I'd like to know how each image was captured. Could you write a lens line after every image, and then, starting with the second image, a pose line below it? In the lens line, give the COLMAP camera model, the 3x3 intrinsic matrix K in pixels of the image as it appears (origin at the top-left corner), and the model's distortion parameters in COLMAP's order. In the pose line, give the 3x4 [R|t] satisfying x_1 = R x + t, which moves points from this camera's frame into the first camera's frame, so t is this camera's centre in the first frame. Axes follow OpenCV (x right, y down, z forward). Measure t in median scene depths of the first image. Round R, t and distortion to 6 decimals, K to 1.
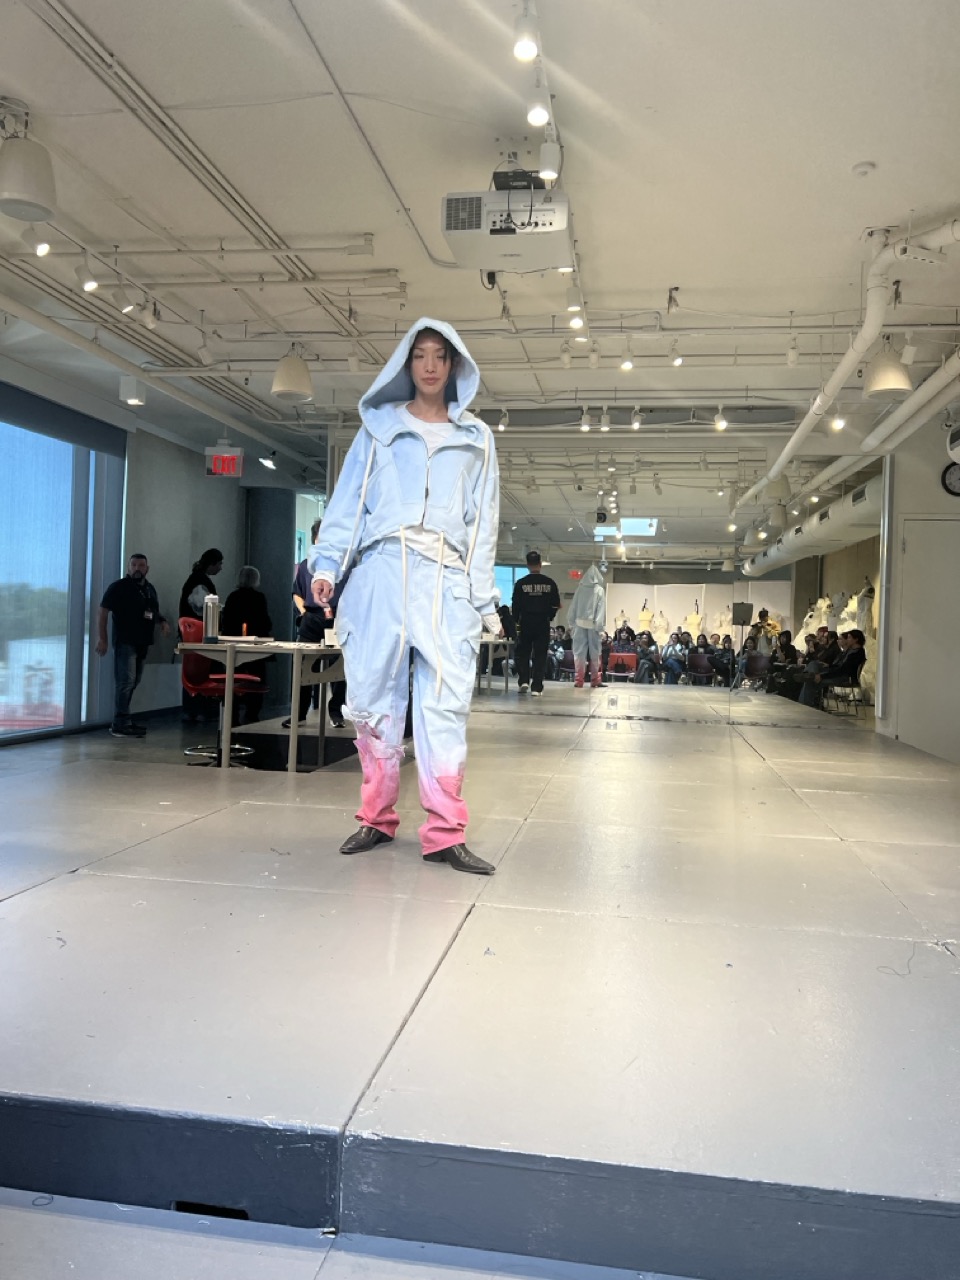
lens RADIAL K [[969.4, 0, 480.0], [0, 969.4, 640.0], [0, 0, 1]] dist [0.008593, -0.004967]
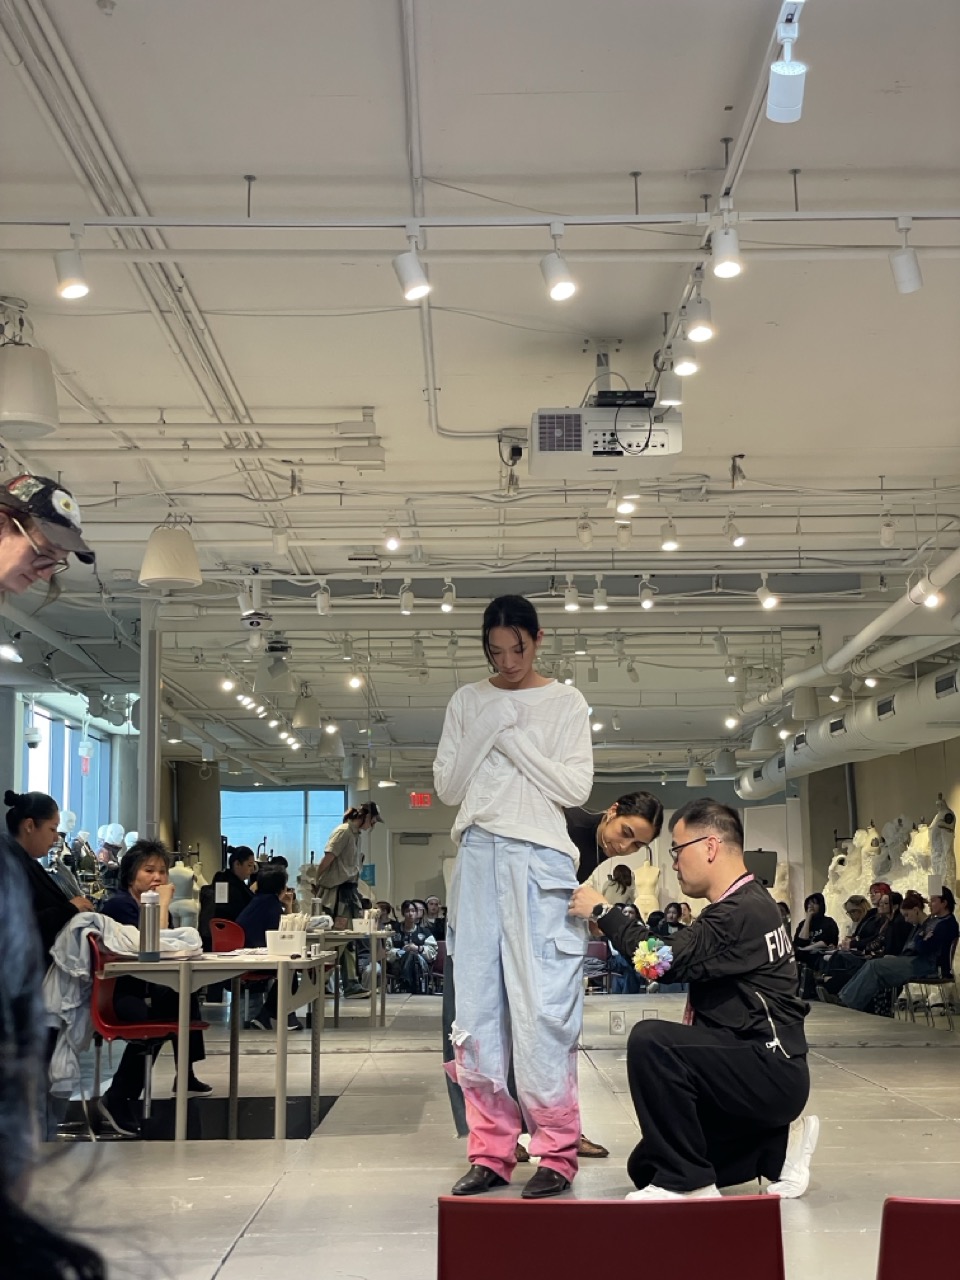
lens RADIAL K [[1943.5, 0, 480.0], [0, 1943.5, 640.0], [0, 0, 1]] dist [0.038345, 0.033490]
pose [[0.985172, -0.021612, 0.170204, -0.187615], [0.045542, 0.989388, -0.137975, -0.014319], [-0.165416, 0.143681, 0.975701, -0.306893]]
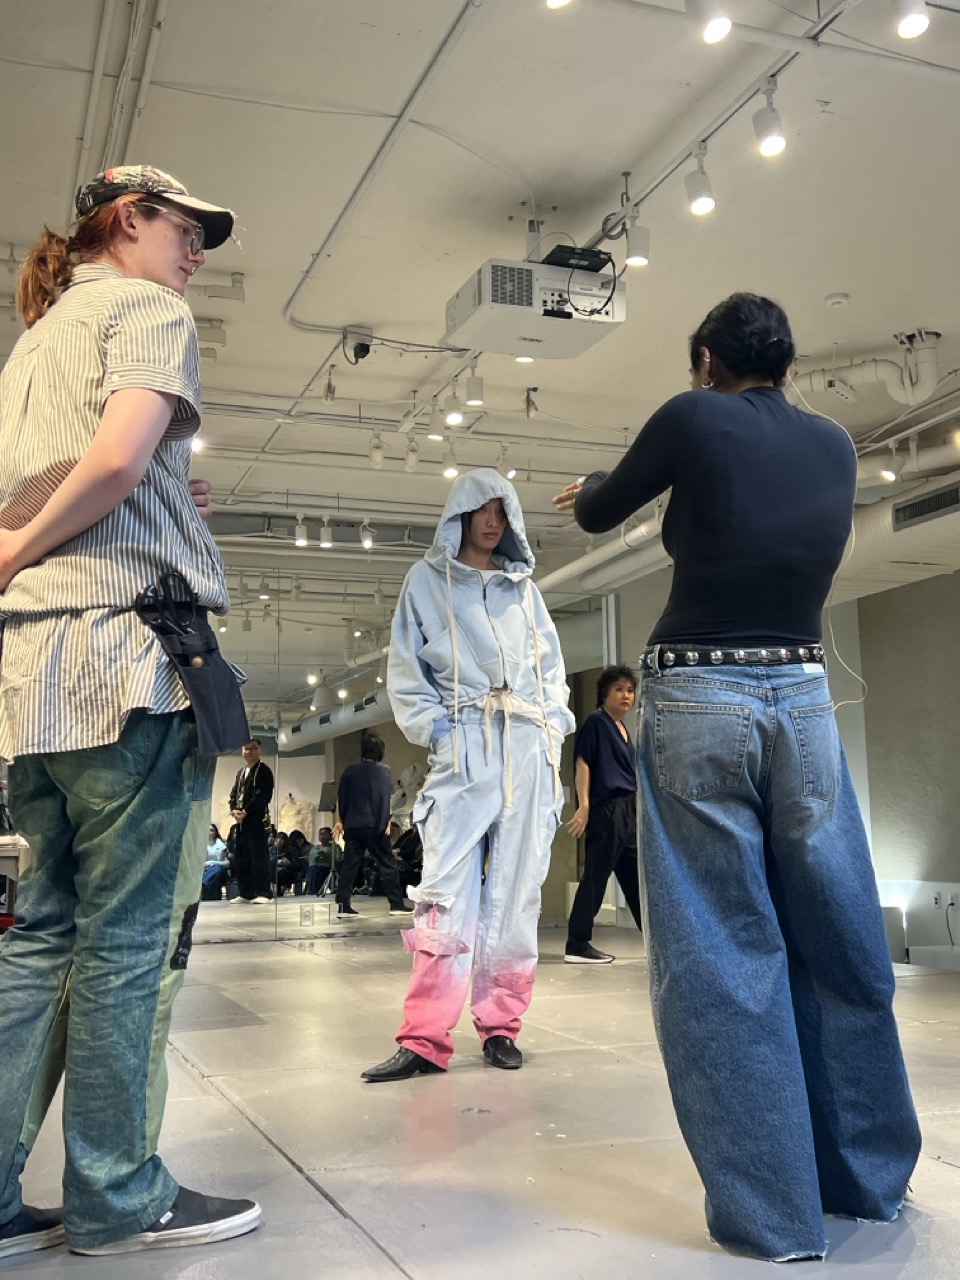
lens RADIAL K [[1360.2, 0, 480.0], [0, 1360.2, 640.0], [0, 0, 1]] dist [0.253910, -0.770396]
pose [[0.869957, 0.022066, 0.492634, -0.299794], [0.049931, 0.989922, -0.132516, 0.003901], [-0.490594, 0.139881, 0.860088, 0.028697]]
